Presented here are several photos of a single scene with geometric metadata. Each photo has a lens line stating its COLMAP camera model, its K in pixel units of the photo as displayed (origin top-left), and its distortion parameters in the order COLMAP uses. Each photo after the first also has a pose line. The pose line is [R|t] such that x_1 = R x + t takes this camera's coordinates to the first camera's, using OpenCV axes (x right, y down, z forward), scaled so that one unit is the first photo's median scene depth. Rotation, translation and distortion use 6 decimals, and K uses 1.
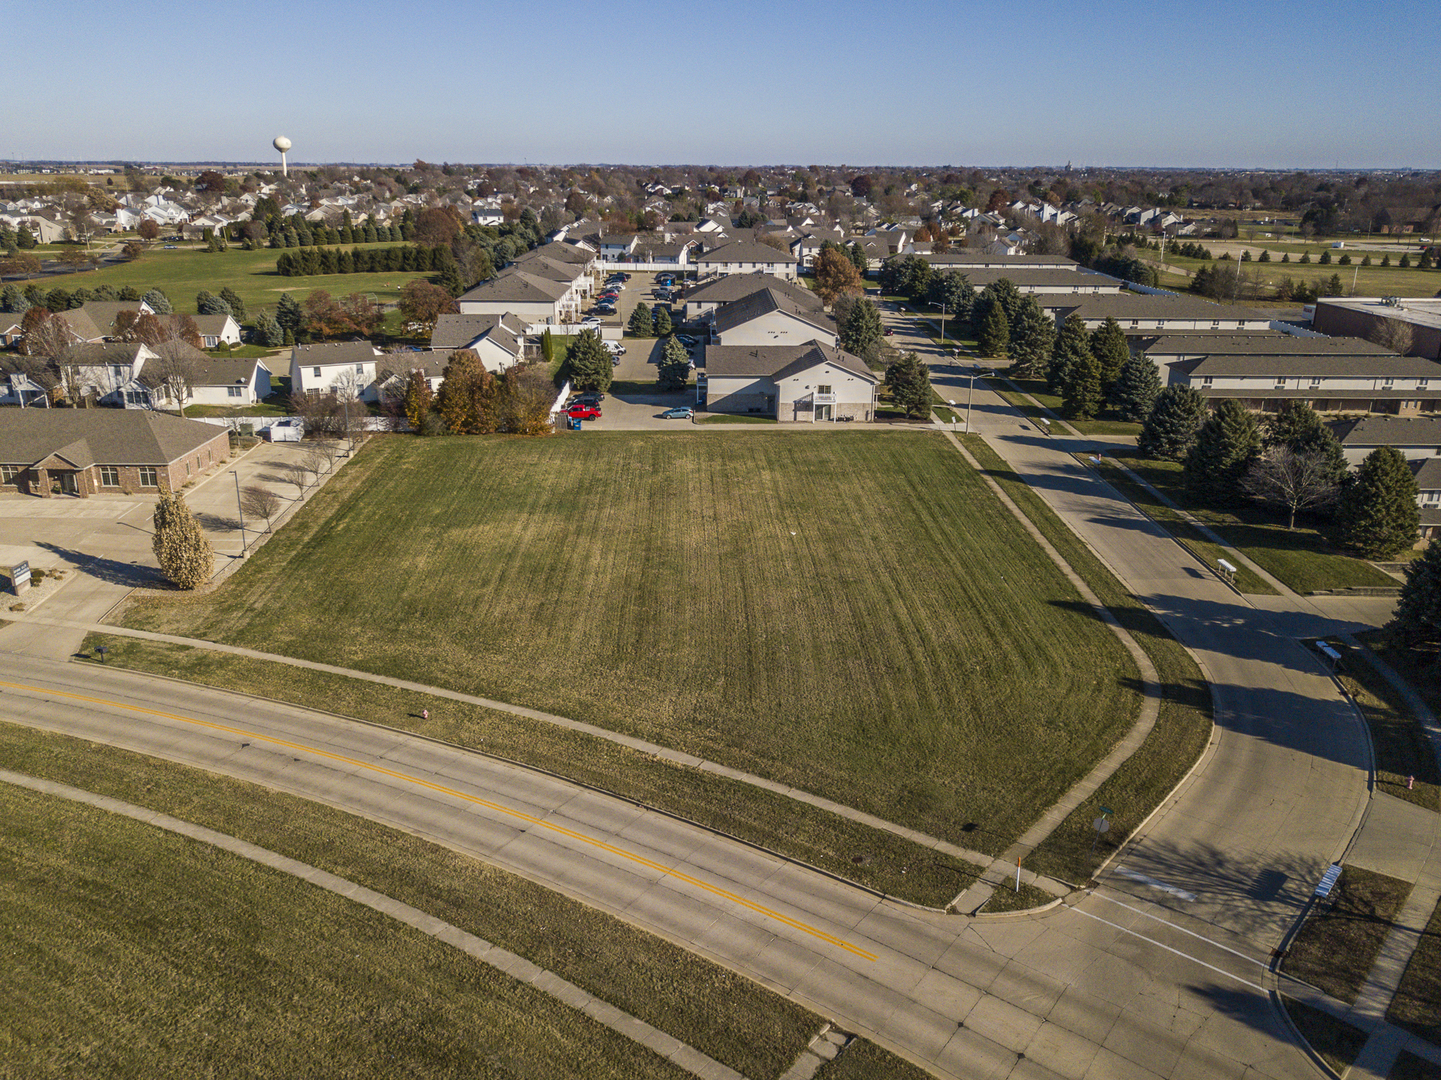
lens RADIAL K [[1133.0, 0, 729.5], [0, 1133.0, 539.4], [0, 0, 1]] dist [0.005506, 0.001166]
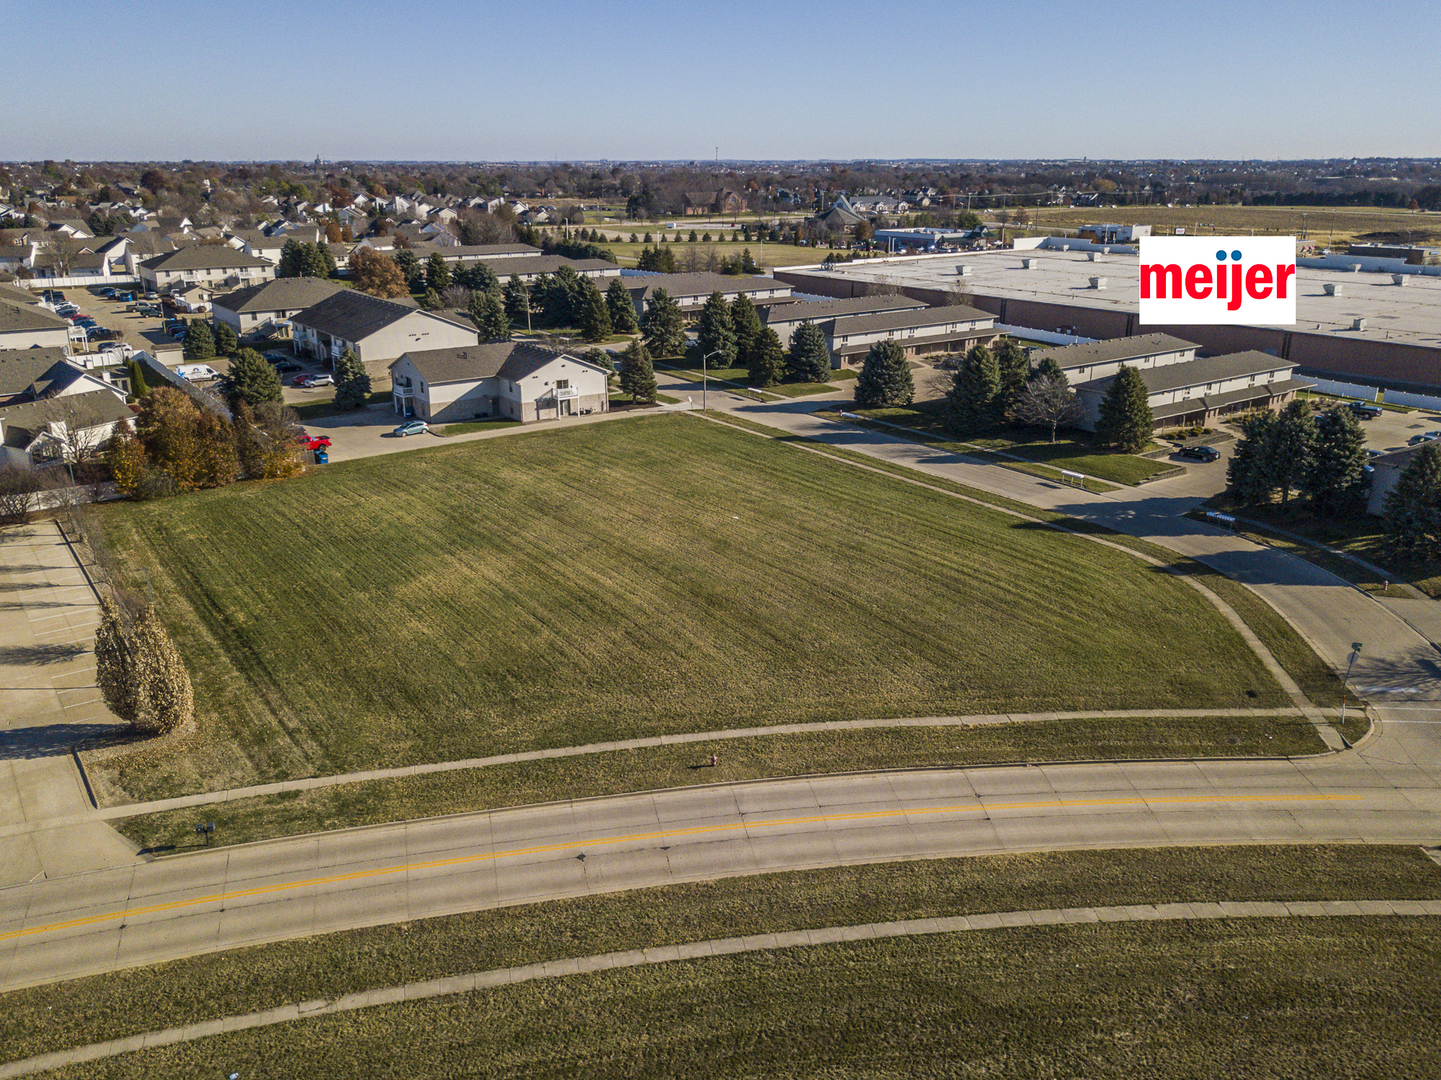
lens RADIAL K [[1133.0, 0, 723.0], [0, 1133.0, 541.8], [0, 0, 1]] dist [0.005506, 0.001166]
pose [[0.816485, -0.192204, 0.544436, -0.567913], [0.188432, 0.980038, 0.063396, -0.056607], [-0.545753, 0.050828, 0.836403, 0.188563]]
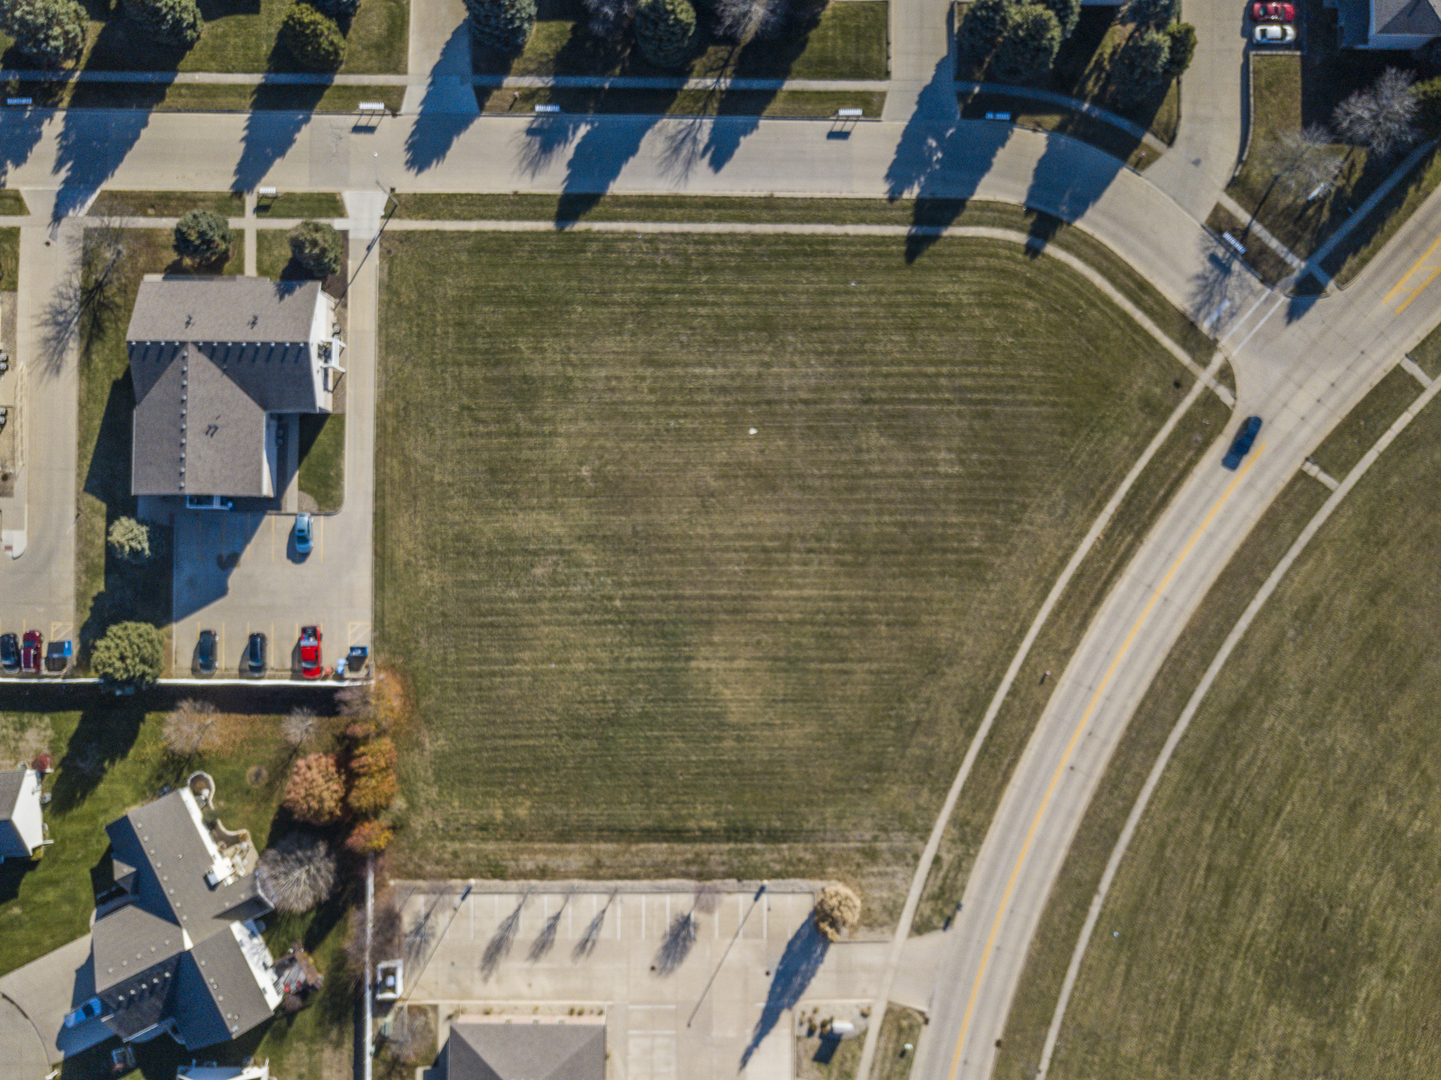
lens RADIAL K [[1133.0, 0, 717.5], [0, 1133.0, 539.0], [0, 0, 1]] dist [0.005506, 0.001166]
pose [[0.032097, -0.998759, 0.038071, -0.117207], [0.304179, 0.046045, 0.951502, -1.292453], [-0.952074, -0.018960, 0.305279, 0.756178]]
